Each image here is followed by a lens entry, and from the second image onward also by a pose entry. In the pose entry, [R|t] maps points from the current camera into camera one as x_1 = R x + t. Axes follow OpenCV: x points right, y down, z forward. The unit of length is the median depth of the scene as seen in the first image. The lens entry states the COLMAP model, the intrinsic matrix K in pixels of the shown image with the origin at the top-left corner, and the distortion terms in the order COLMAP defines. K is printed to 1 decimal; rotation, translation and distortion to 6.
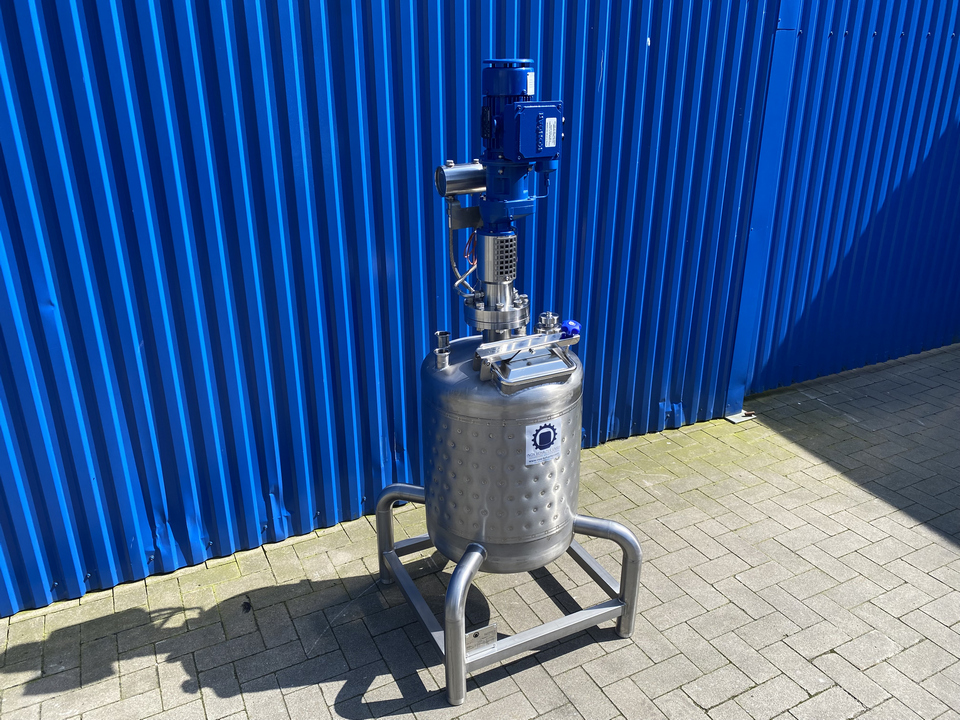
lens RADIAL K [[731.0, 0, 481.9], [0, 731.0, 357.5], [0, 0, 1]] dist [0.021591, -0.022150]
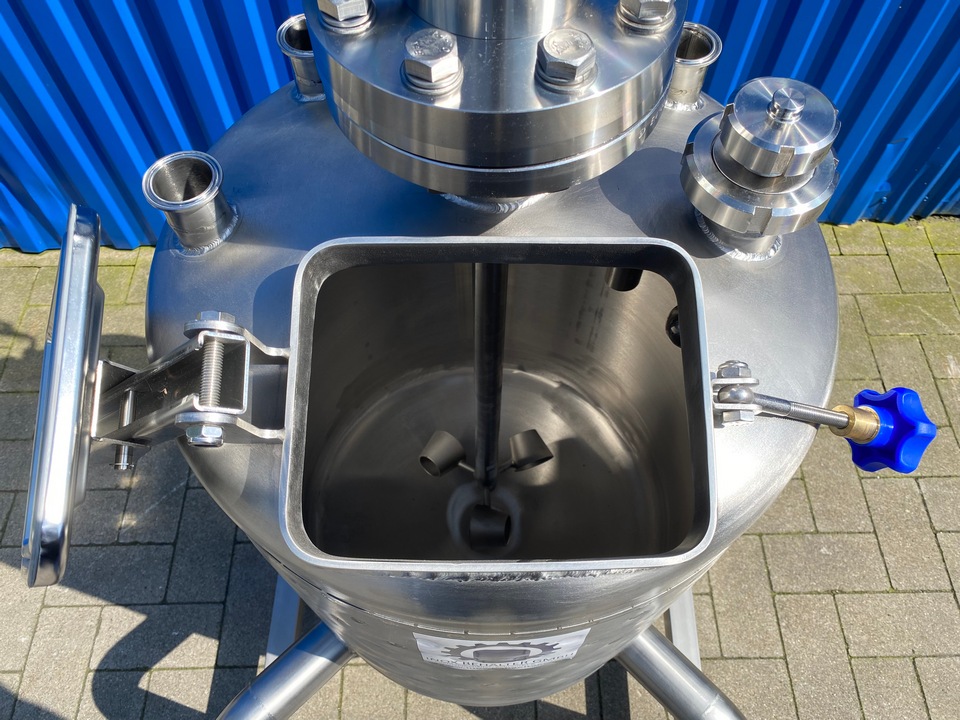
lens RADIAL K [[731.0, 0, 481.7], [0, 731.0, 357.9], [0, 0, 1]] dist [0.021591, -0.022150]
pose [[0.893596, 0.392498, -0.217788, 0.077952], [-0.167275, 0.741423, 0.649855, -0.105745], [0.416540, -0.544277, 0.728188, 0.706580]]
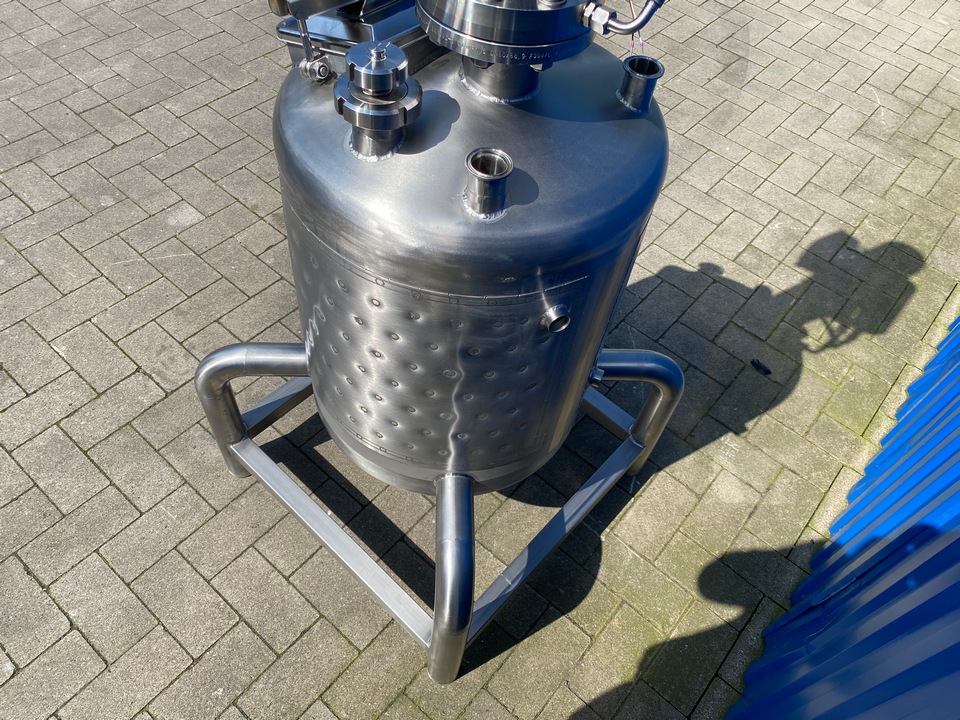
lens RADIAL K [[731.0, 0, 467.1], [0, 731.0, 373.0], [0, 0, 1]] dist [0.021591, -0.022150]
pose [[-0.928200, 0.249815, -0.275748, 0.159923], [-0.200626, 0.288111, 0.936345, -0.289333], [0.313359, 0.924437, -0.217305, 1.071079]]
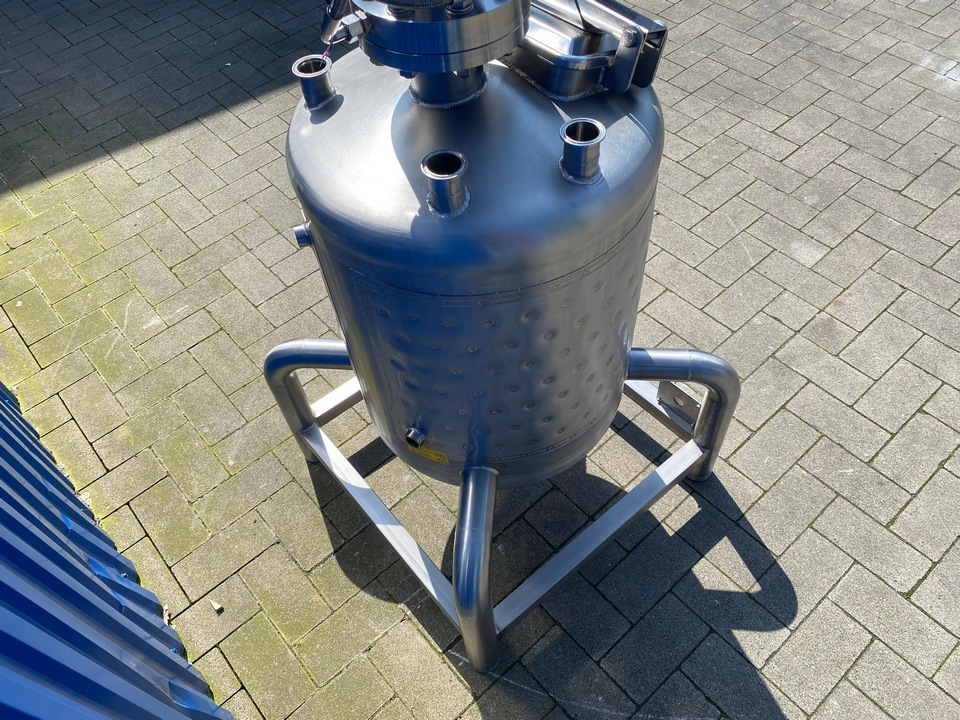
lens RADIAL K [[731.0, 0, 478.0], [0, 731.0, 365.4], [0, 0, 1]] dist [0.021591, -0.022150]
pose [[-0.233750, -0.758407, 0.608423, -0.302609], [0.410849, 0.490104, 0.768766, -0.217111], [-0.881228, 0.429669, 0.197029, 0.850606]]
